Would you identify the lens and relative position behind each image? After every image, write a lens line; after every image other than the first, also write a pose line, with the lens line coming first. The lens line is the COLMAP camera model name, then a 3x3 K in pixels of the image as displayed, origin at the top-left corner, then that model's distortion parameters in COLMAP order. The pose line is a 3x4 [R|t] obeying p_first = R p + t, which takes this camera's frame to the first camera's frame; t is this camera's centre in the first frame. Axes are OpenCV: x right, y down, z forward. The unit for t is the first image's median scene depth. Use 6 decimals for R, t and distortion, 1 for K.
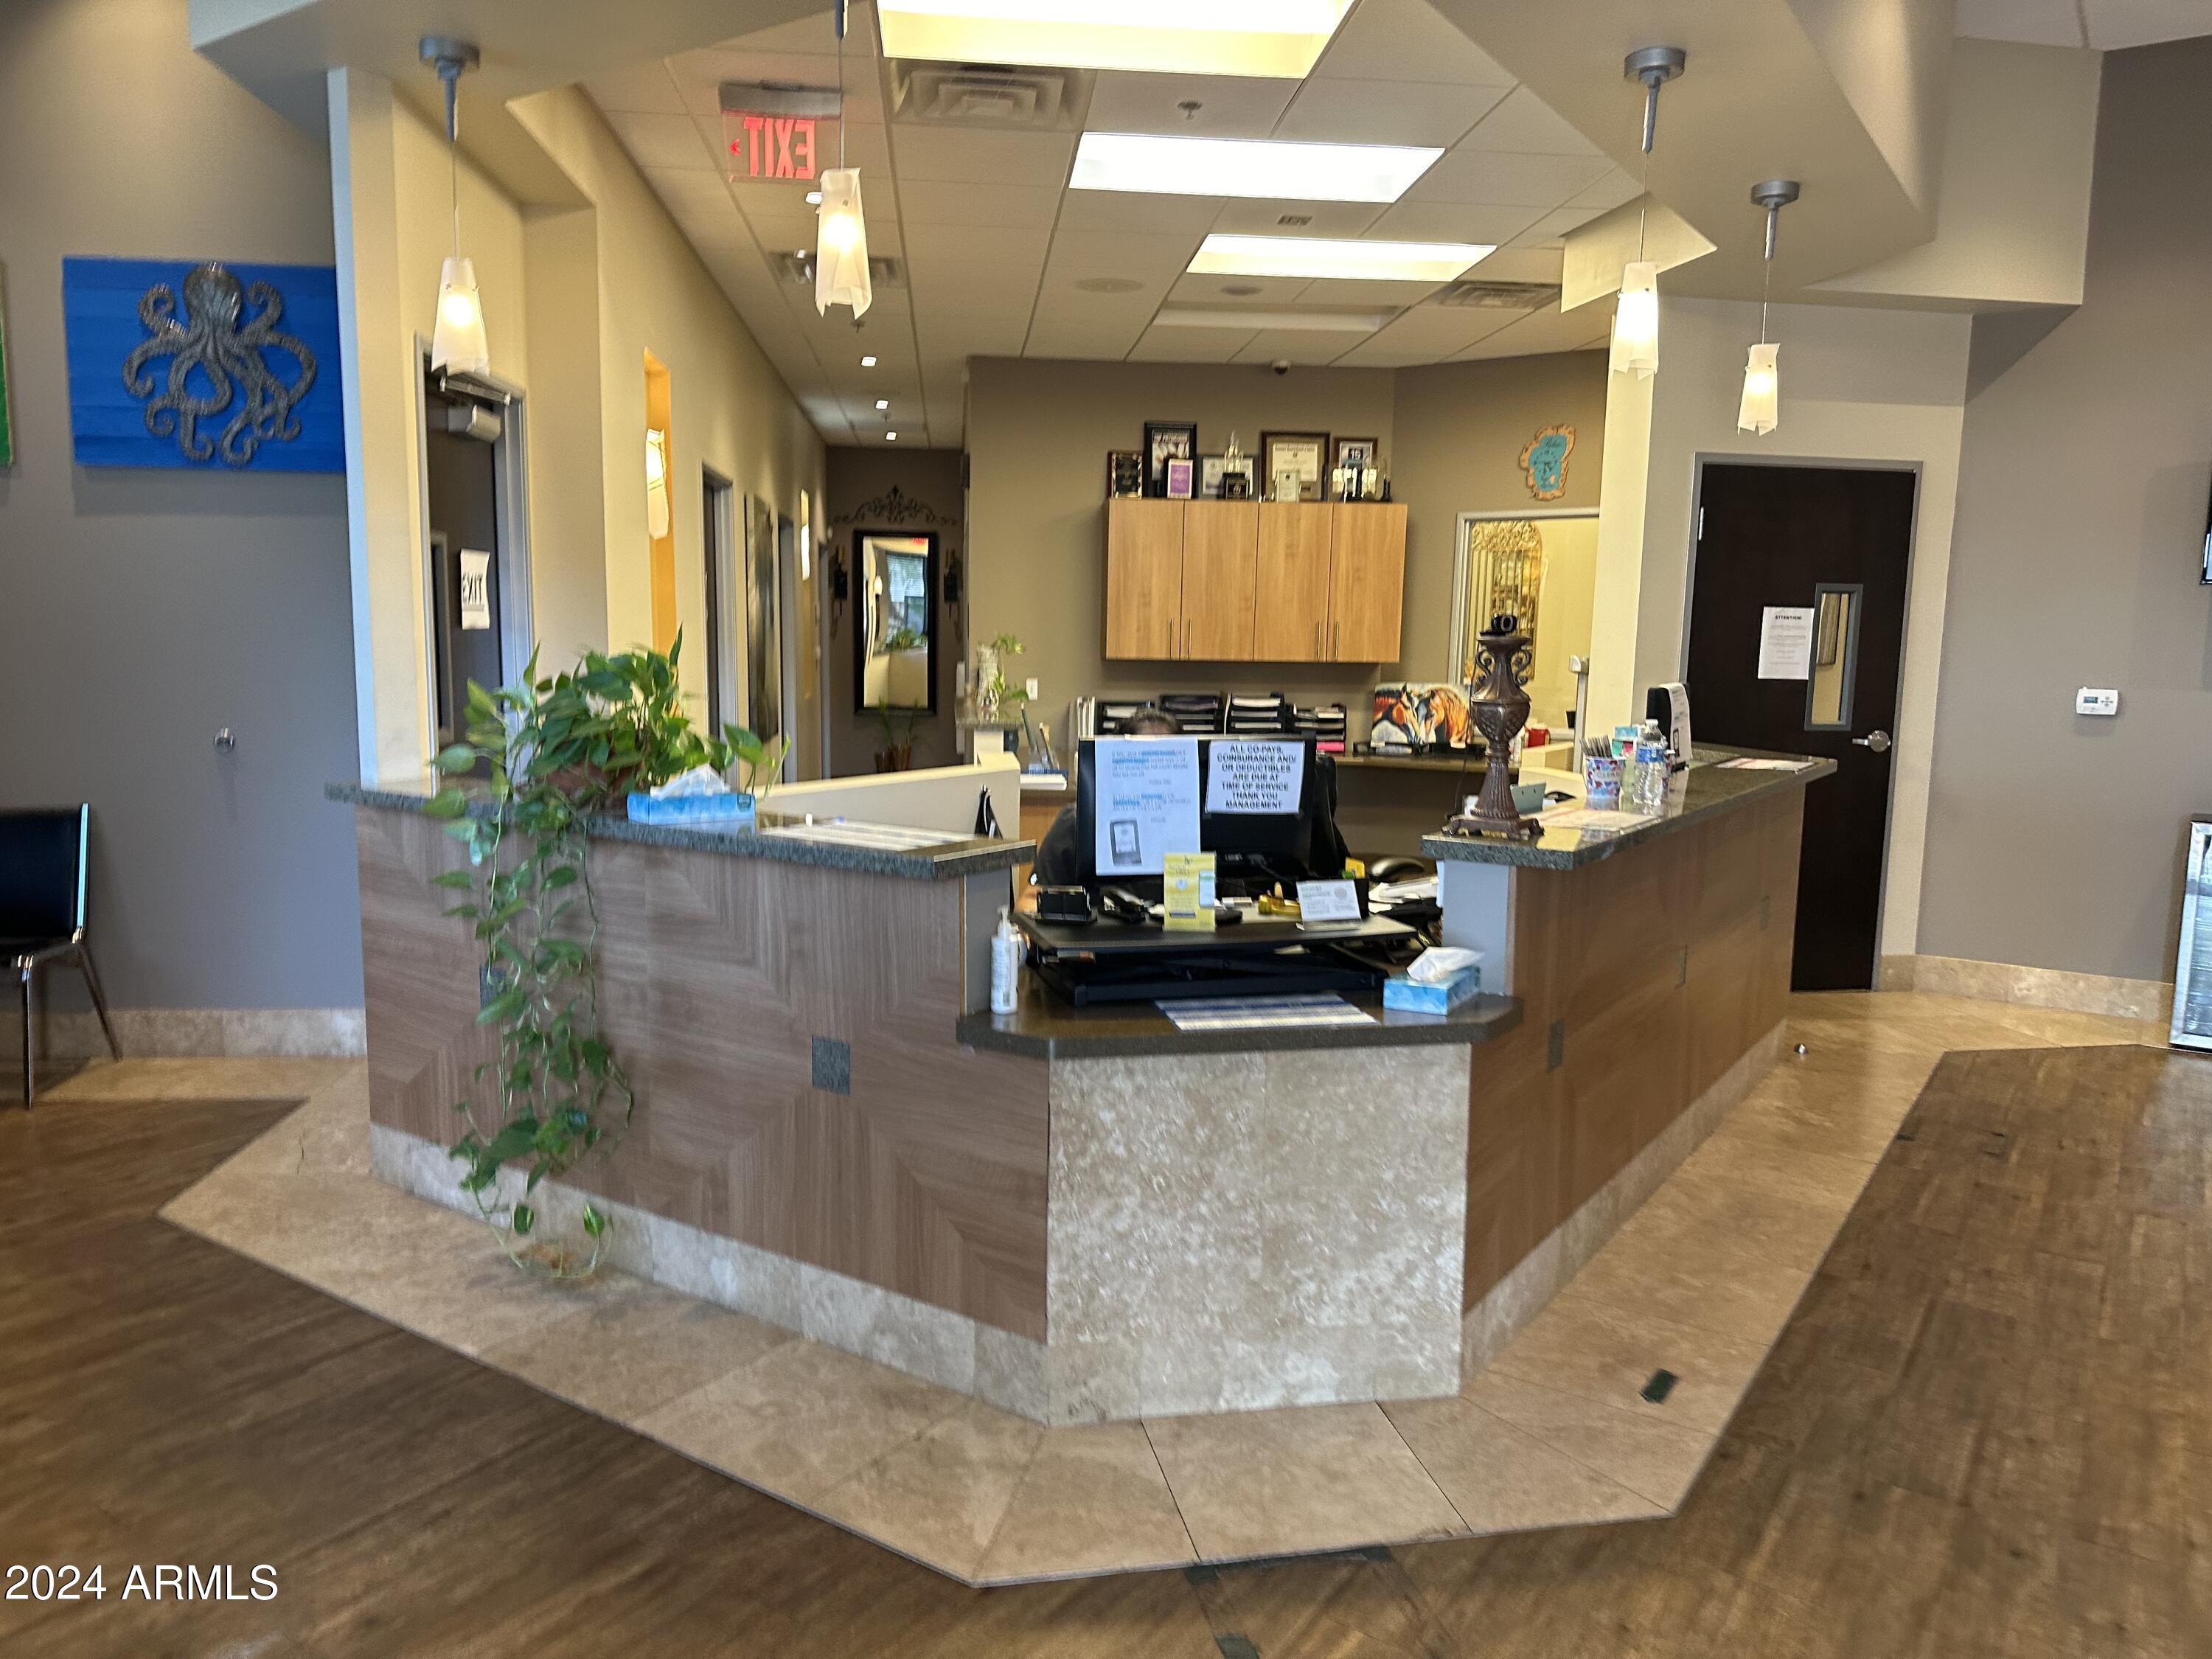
lens RADIAL K [[1537.1, 0, 1112.5], [0, 1537.1, 839.4], [0, 0, 1]] dist [0.120017, -0.183543]
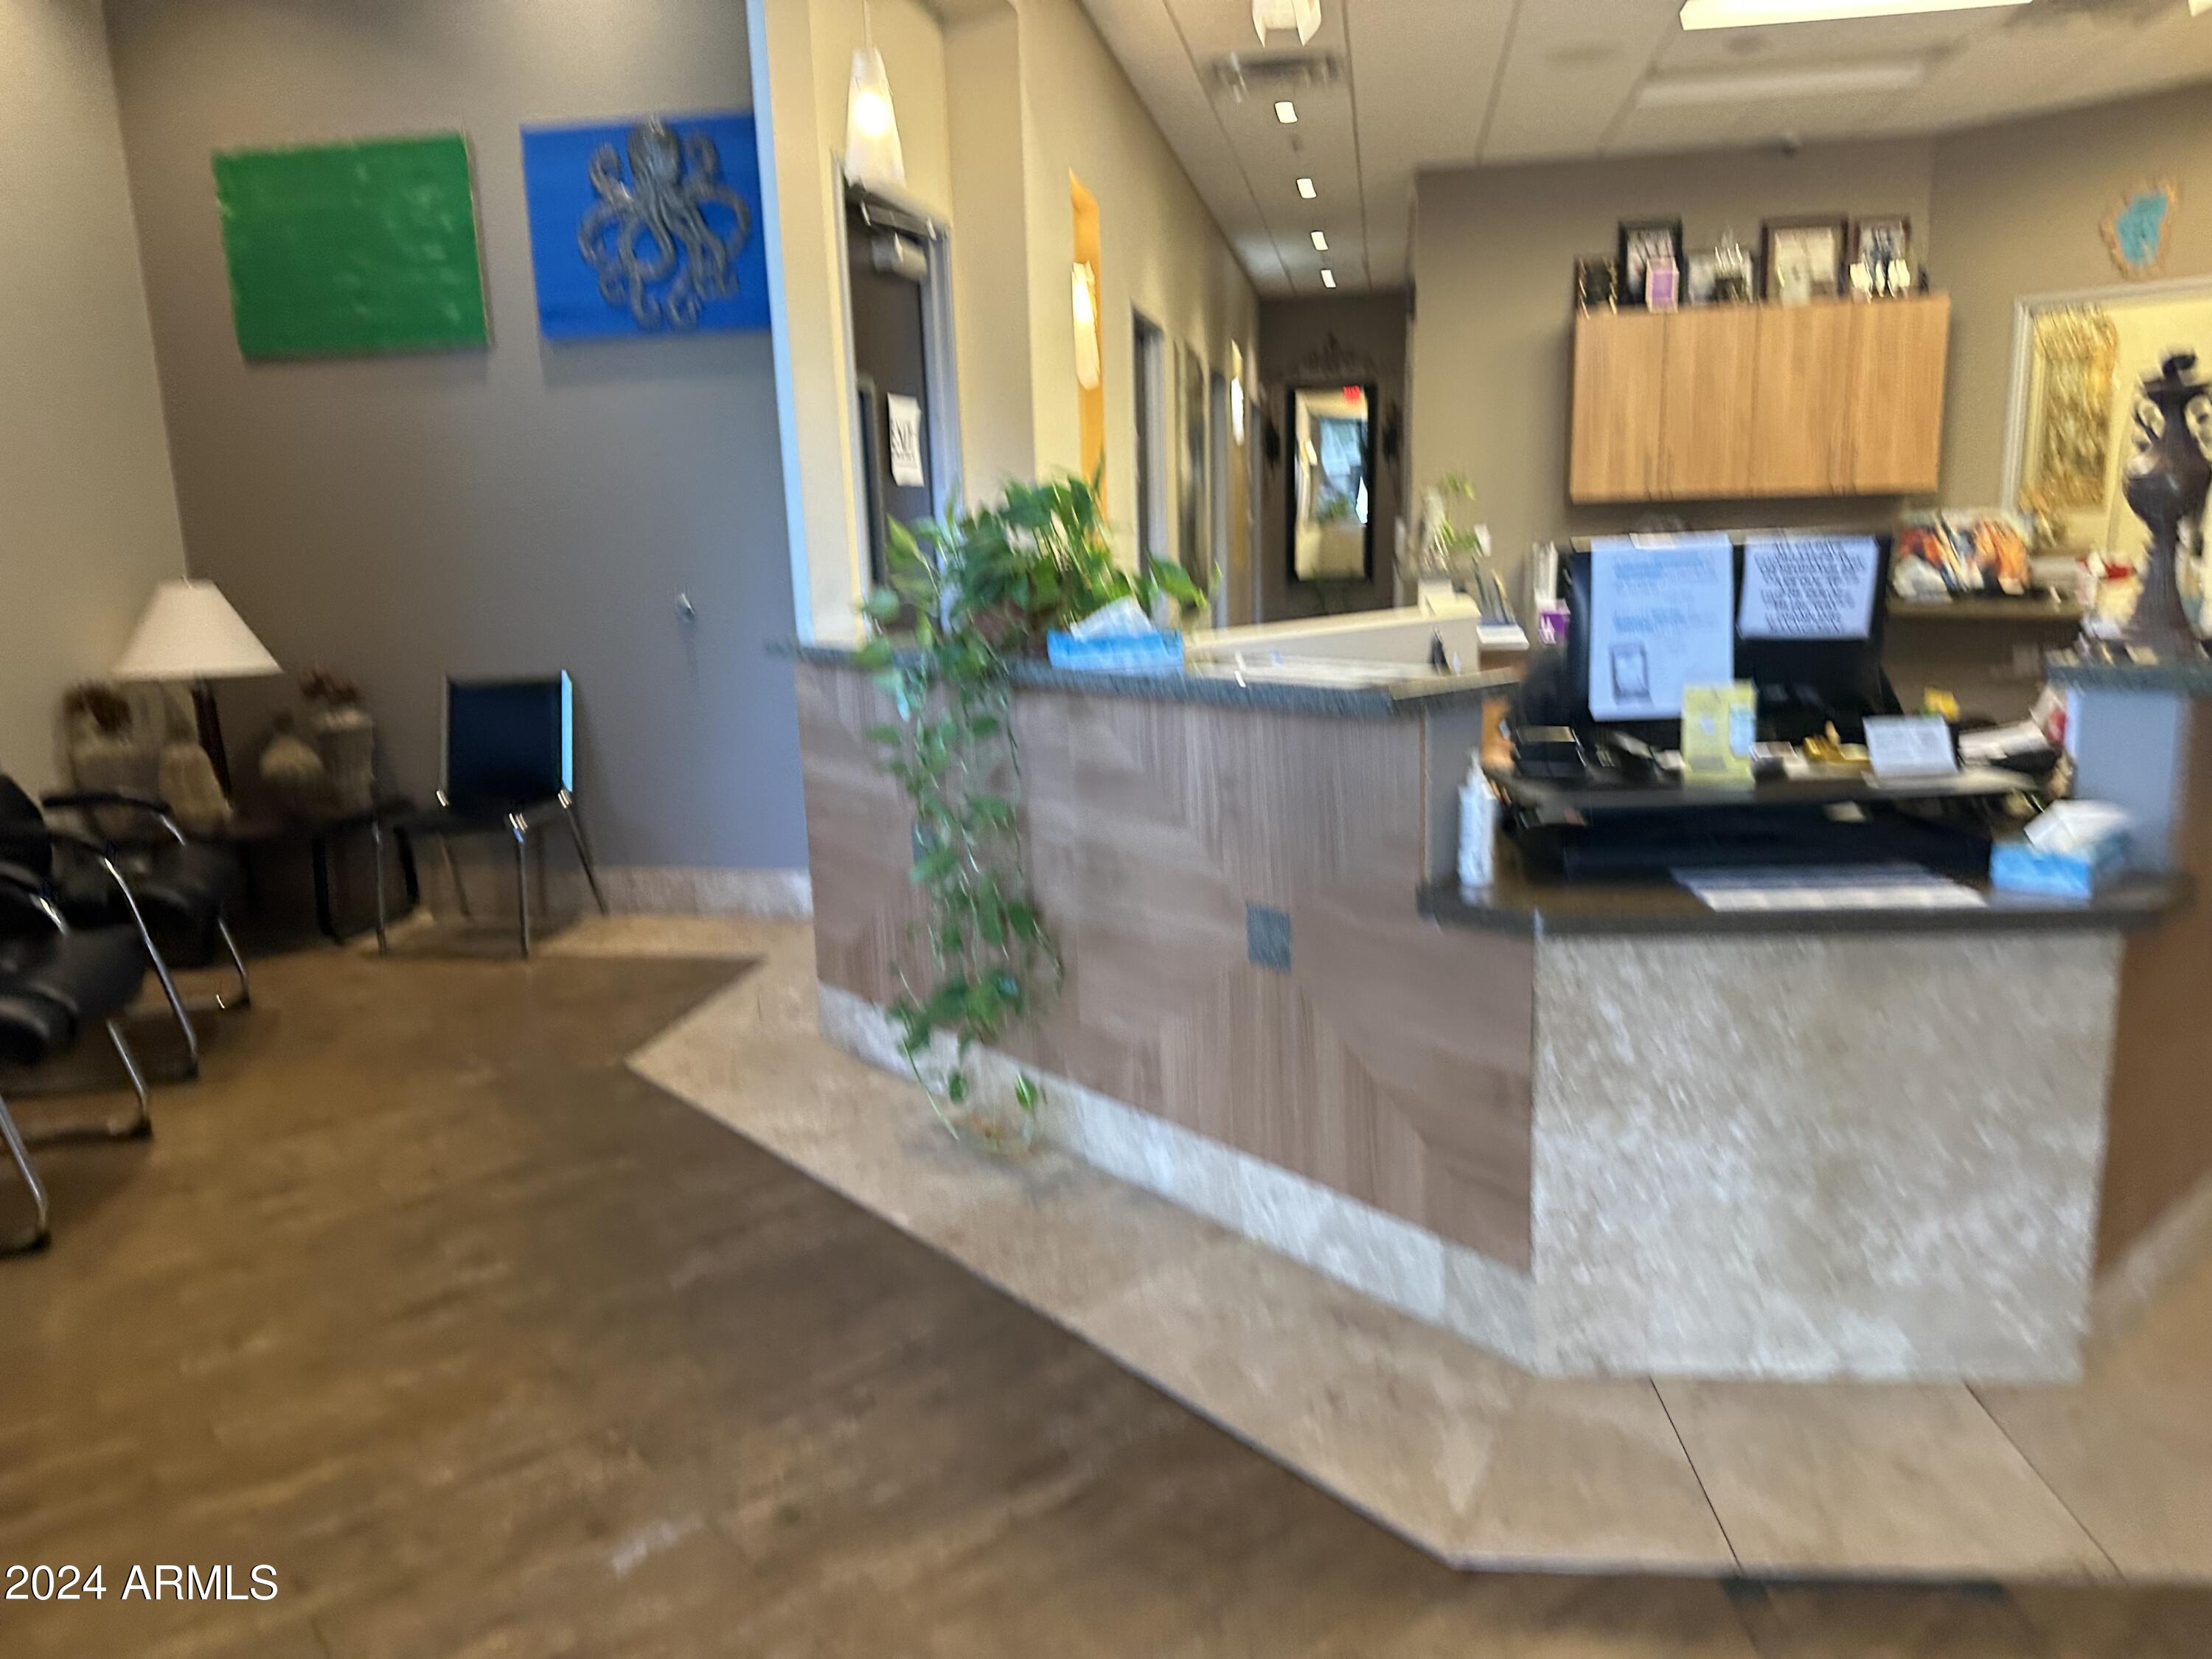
lens RADIAL K [[1456.8, 0, 1104.6], [0, 1456.8, 806.0], [0, 0, 1]] dist [0.096720, -0.117042]
pose [[0.958829, 0.001909, -0.283979, -0.035020], [0.011612, 0.998878, 0.045920, 0.030663], [0.283748, -0.047327, 0.957730, 0.174293]]
